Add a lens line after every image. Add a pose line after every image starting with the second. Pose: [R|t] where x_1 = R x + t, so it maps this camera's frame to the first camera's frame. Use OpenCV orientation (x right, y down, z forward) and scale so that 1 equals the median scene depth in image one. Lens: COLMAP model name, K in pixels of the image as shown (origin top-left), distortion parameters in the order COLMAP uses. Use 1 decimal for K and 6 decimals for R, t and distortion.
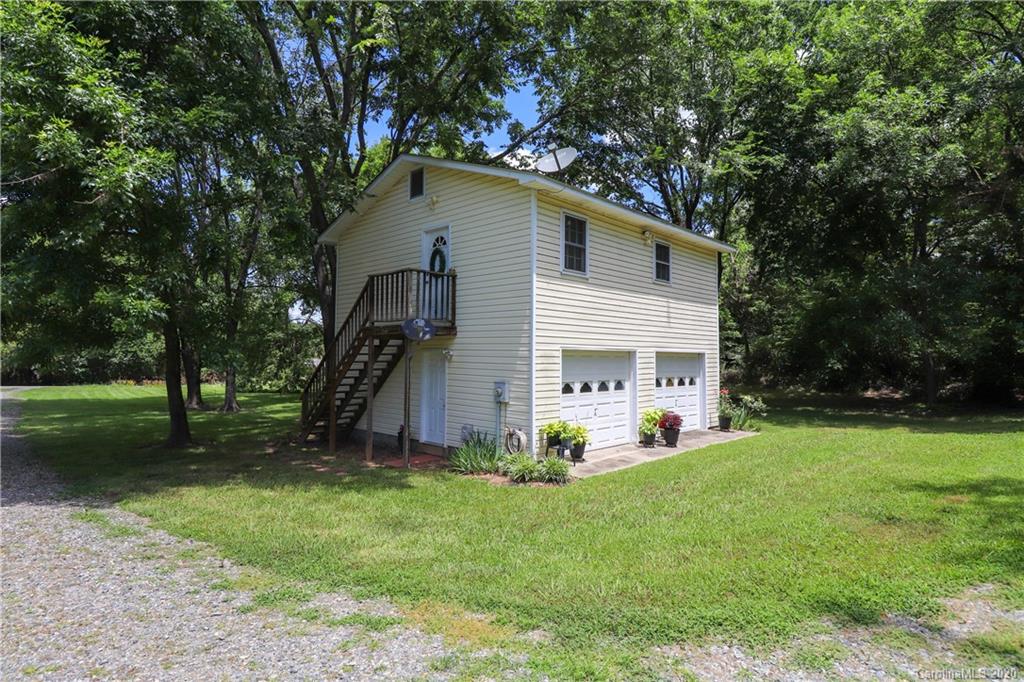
lens RADIAL K [[538.7, 0, 508.4], [0, 538.7, 346.8], [0, 0, 1]] dist [-0.013739, 0.000300]
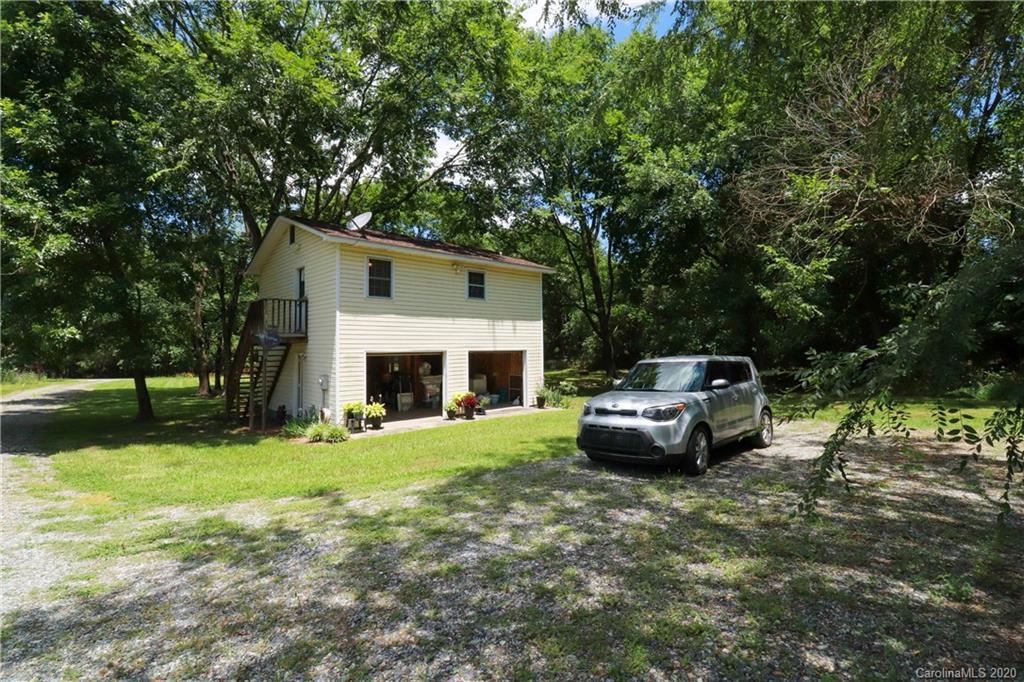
lens RADIAL K [[471.9, 0, 513.6], [0, 471.9, 336.4], [0, 0, 1]] dist [-0.017299, -0.004065]
pose [[0.999271, -0.020188, -0.032387, 0.459123], [0.019839, 0.999742, -0.011068, -0.012826], [0.032602, 0.010418, 0.999414, -0.213388]]
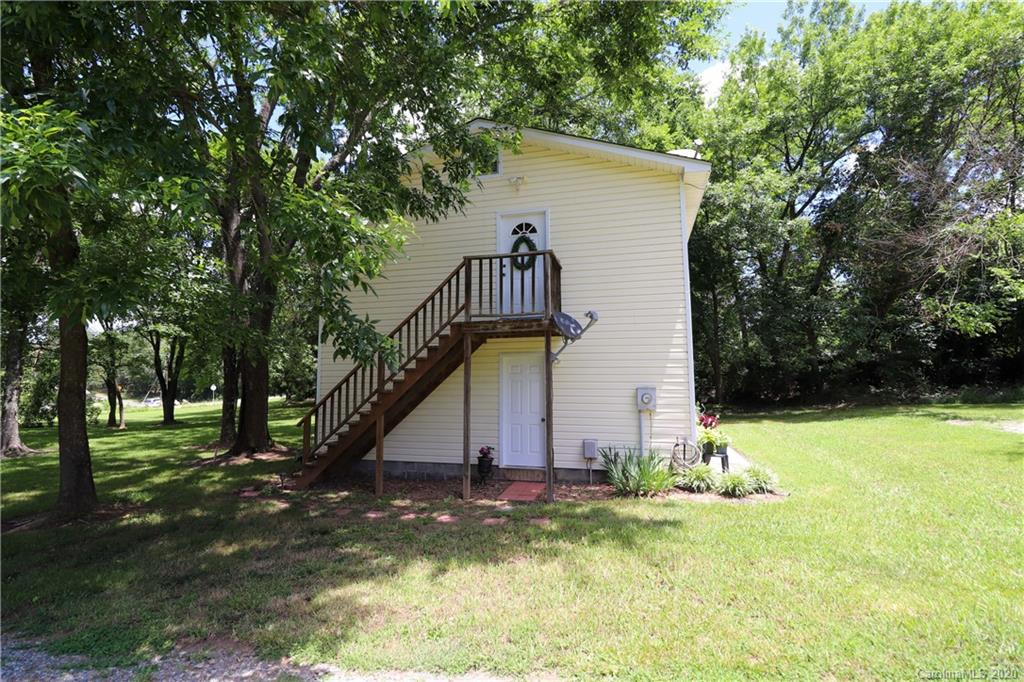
lens RADIAL K [[471.9, 0, 516.2], [0, 471.9, 337.2], [0, 0, 1]] dist [-0.017299, -0.004065]
pose [[0.869801, 0.031419, 0.492402, -0.502384], [0.004064, 0.997480, -0.070825, 0.031032], [-0.493386, 0.063605, 0.867482, 0.361139]]
